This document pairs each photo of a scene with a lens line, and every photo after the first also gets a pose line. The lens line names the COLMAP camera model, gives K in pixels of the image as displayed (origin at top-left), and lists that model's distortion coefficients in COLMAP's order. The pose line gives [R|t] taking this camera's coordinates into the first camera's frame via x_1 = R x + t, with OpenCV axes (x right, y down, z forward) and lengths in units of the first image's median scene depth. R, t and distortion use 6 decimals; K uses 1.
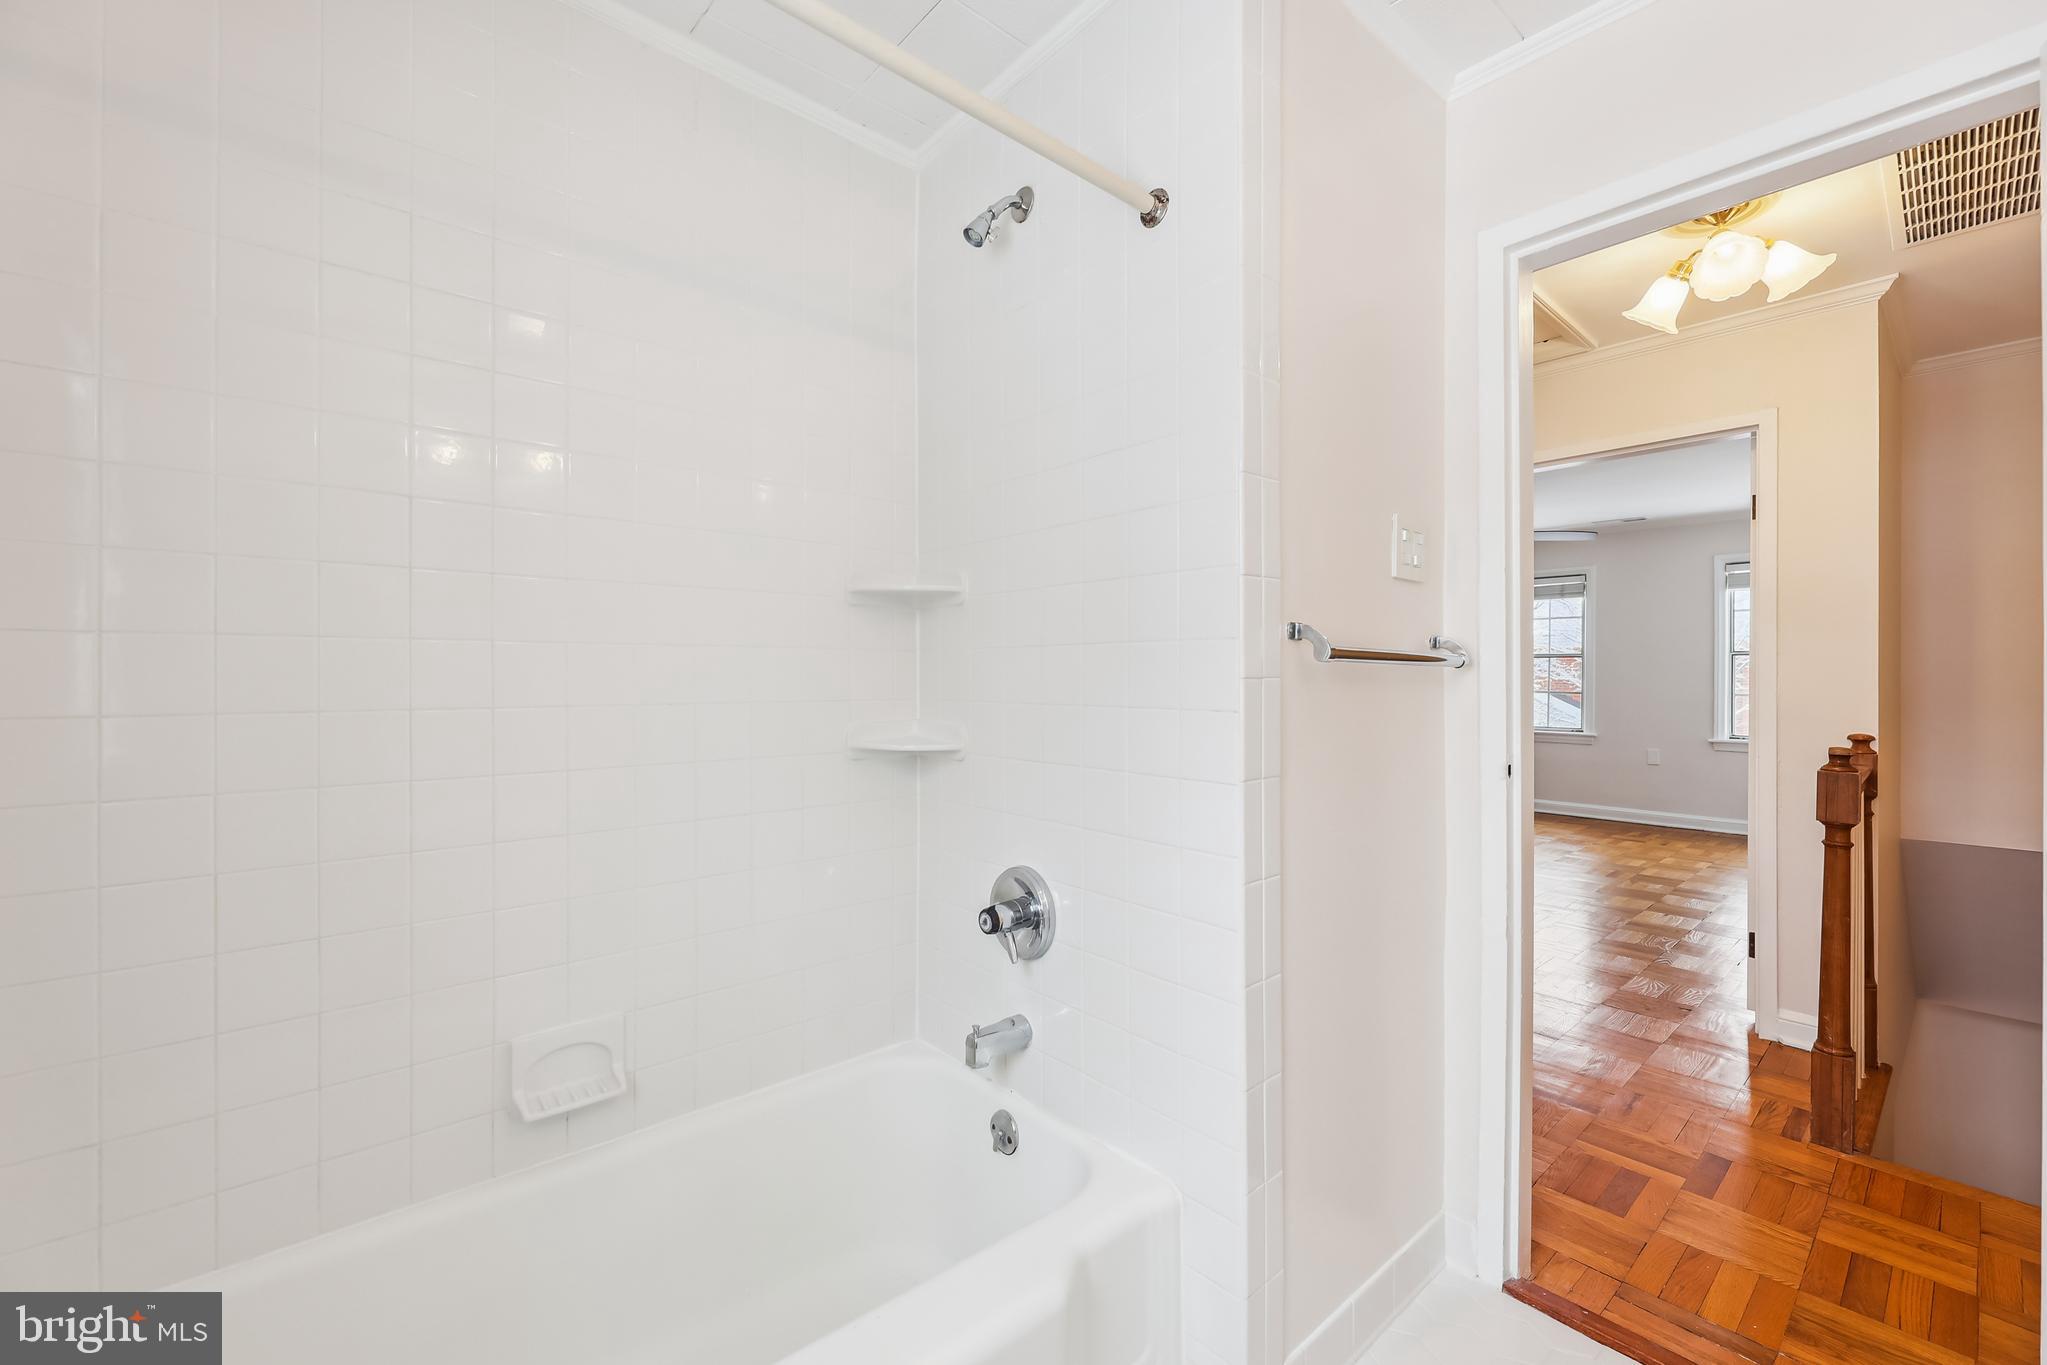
lens RADIAL K [[828.9, 0, 1016.2], [0, 828.9, 684.2], [0, 0, 1]] dist [-0.000372, 0.000001]
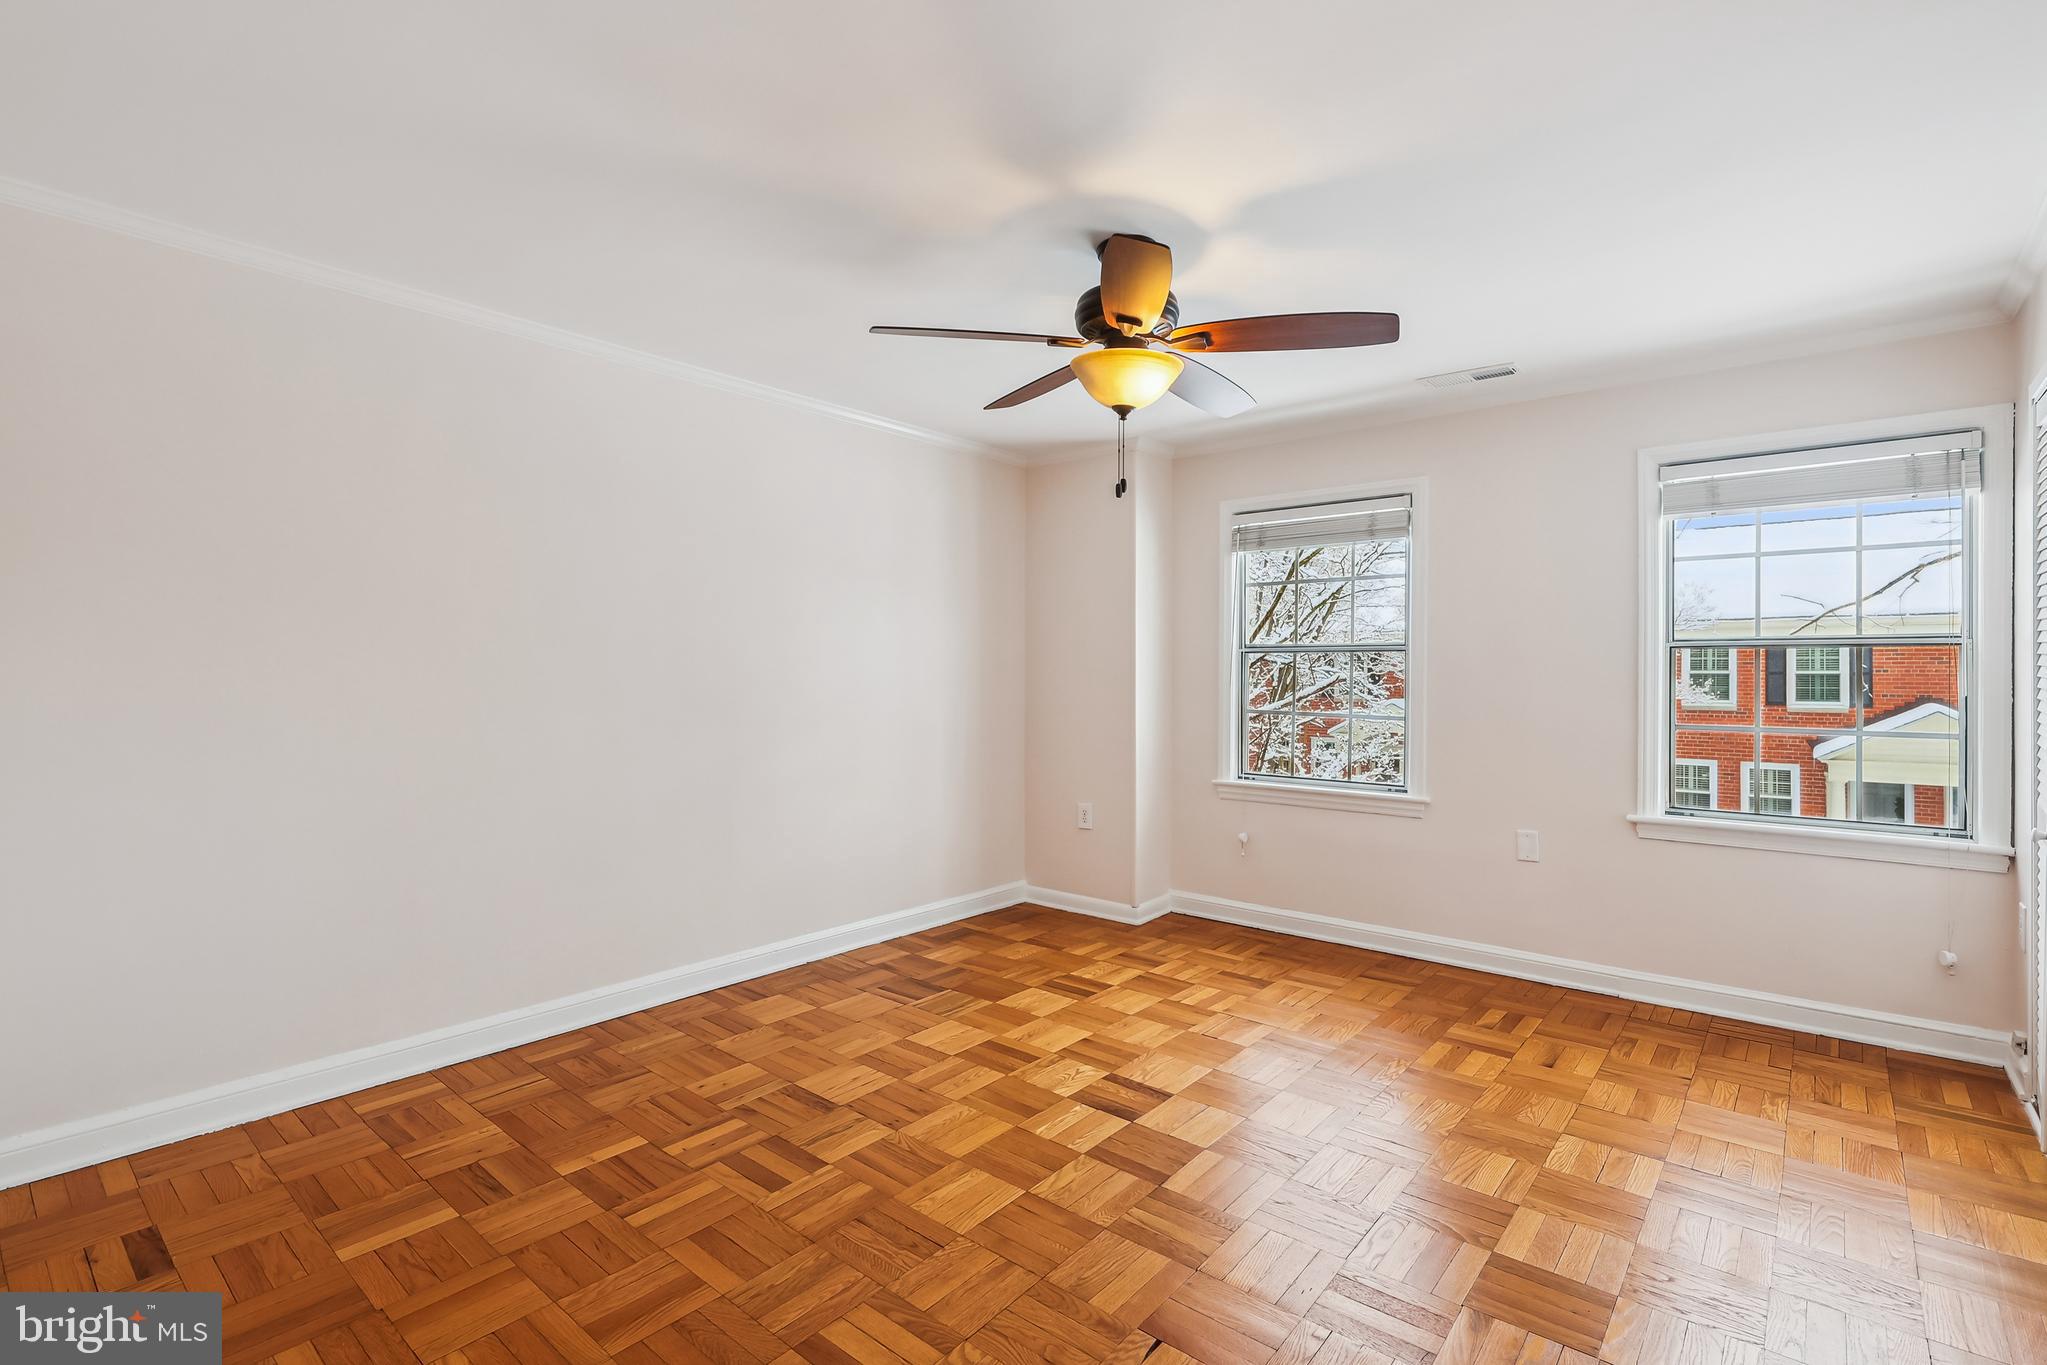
lens RADIAL K [[945.2, 0, 1020.9], [0, 945.2, 673.9], [0, 0, 1]] dist [0.001778, 0.000324]
pose [[0.985661, 0.009147, 0.168488, 0.385396], [-0.007500, 0.999918, -0.010406, -0.011307], [-0.168569, 0.008993, 0.985649, 0.507219]]
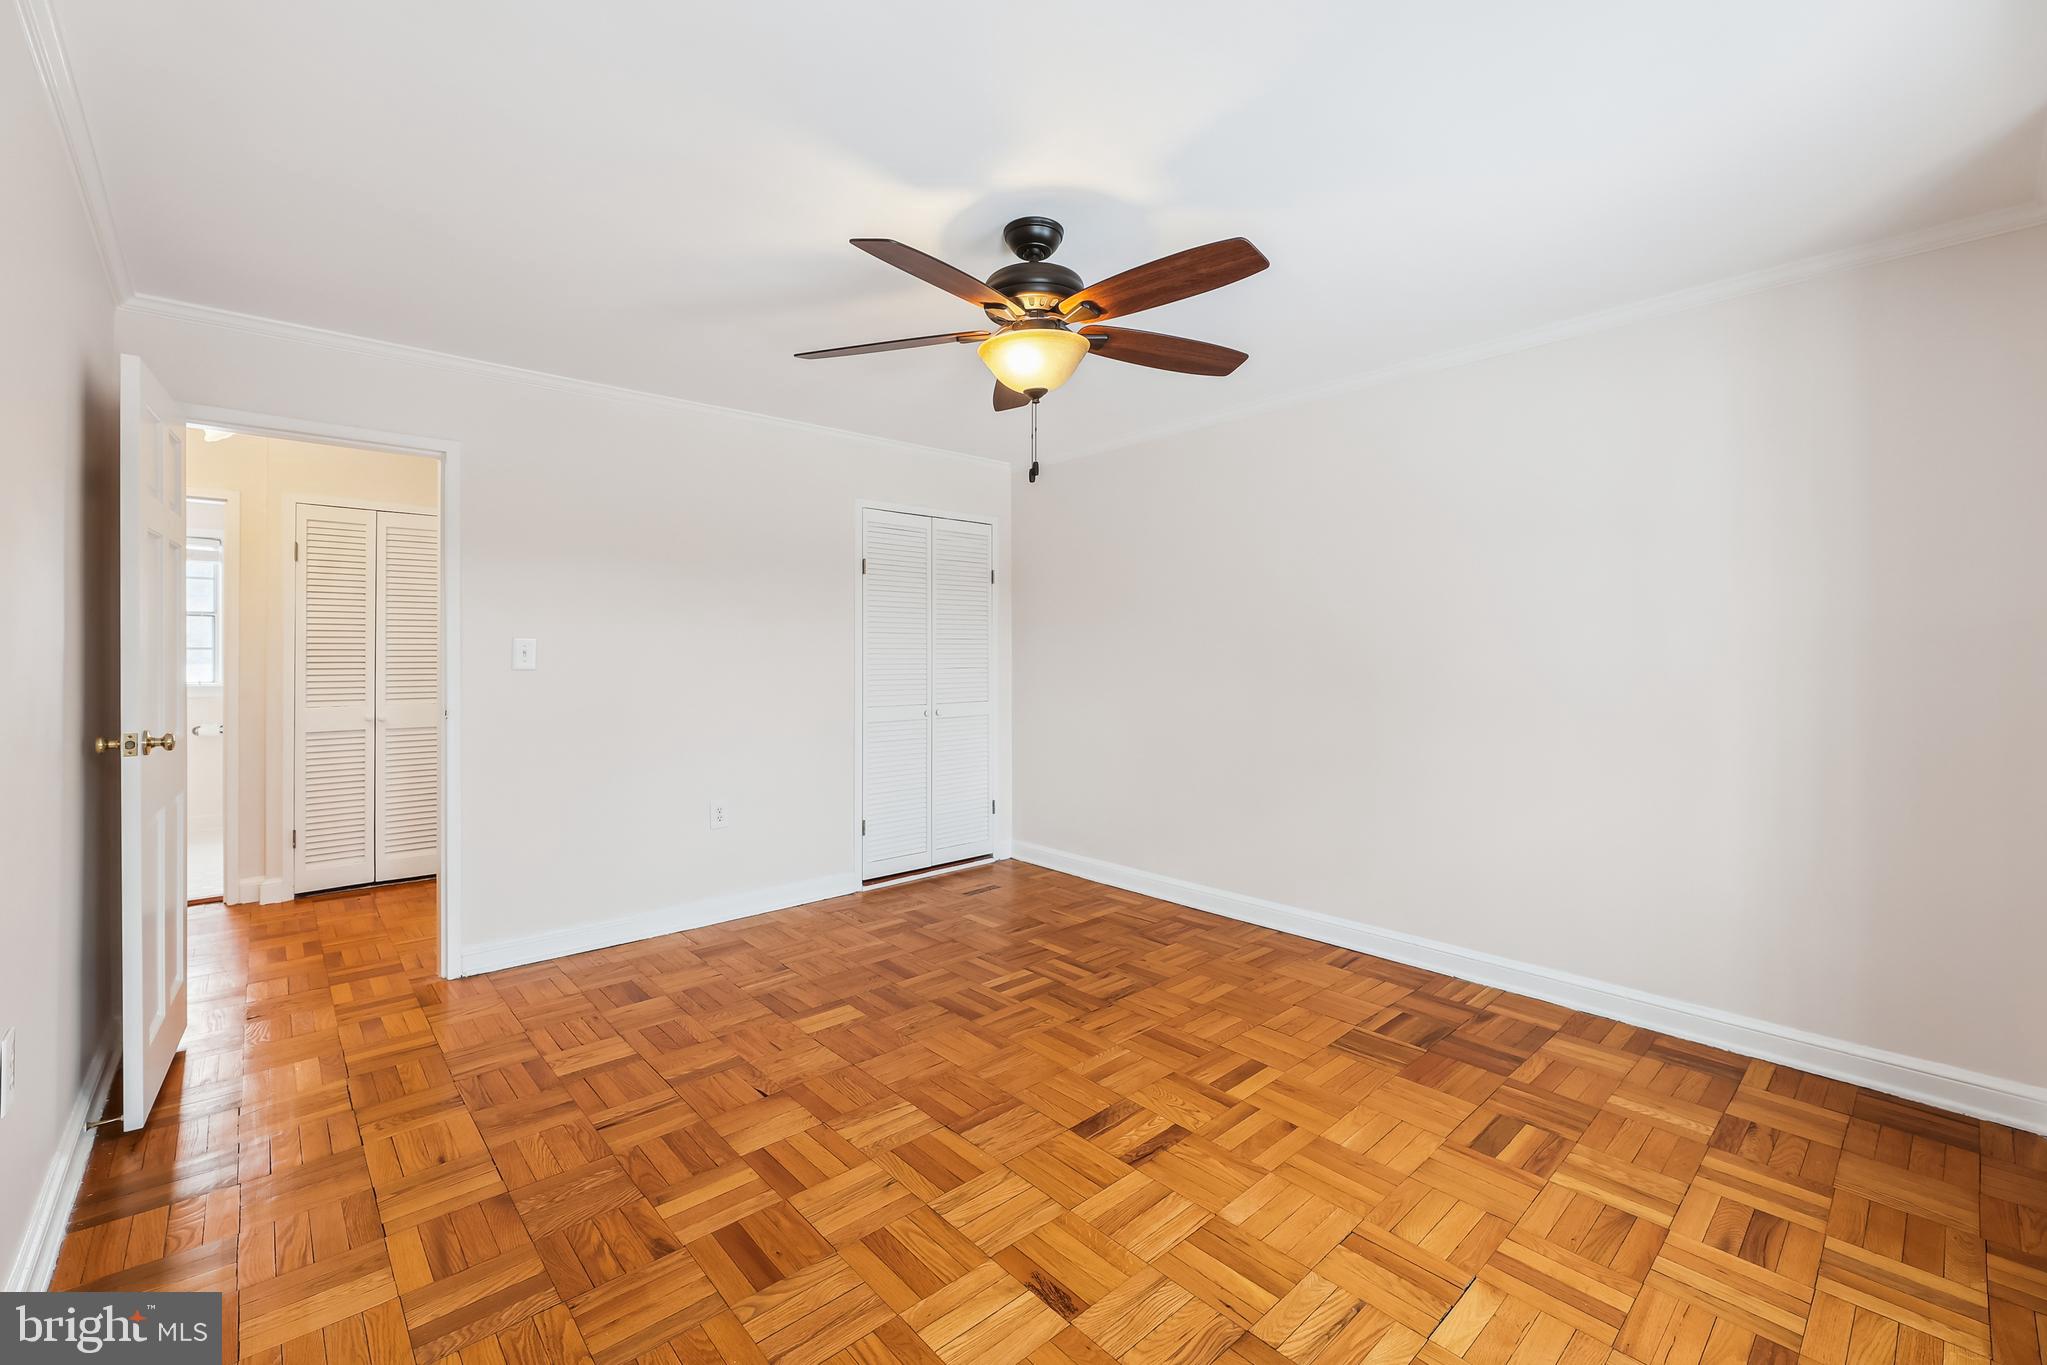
lens RADIAL K [[854.7, 0, 1017.7], [0, 854.7, 653.5], [0, 0, 1]] dist [0.000405, -0.000104]
pose [[0.032820, 0.004431, -0.999451, 0.870489], [-0.011630, 0.999924, 0.004051, -0.017865], [0.999394, 0.011491, 0.032869, 0.883752]]
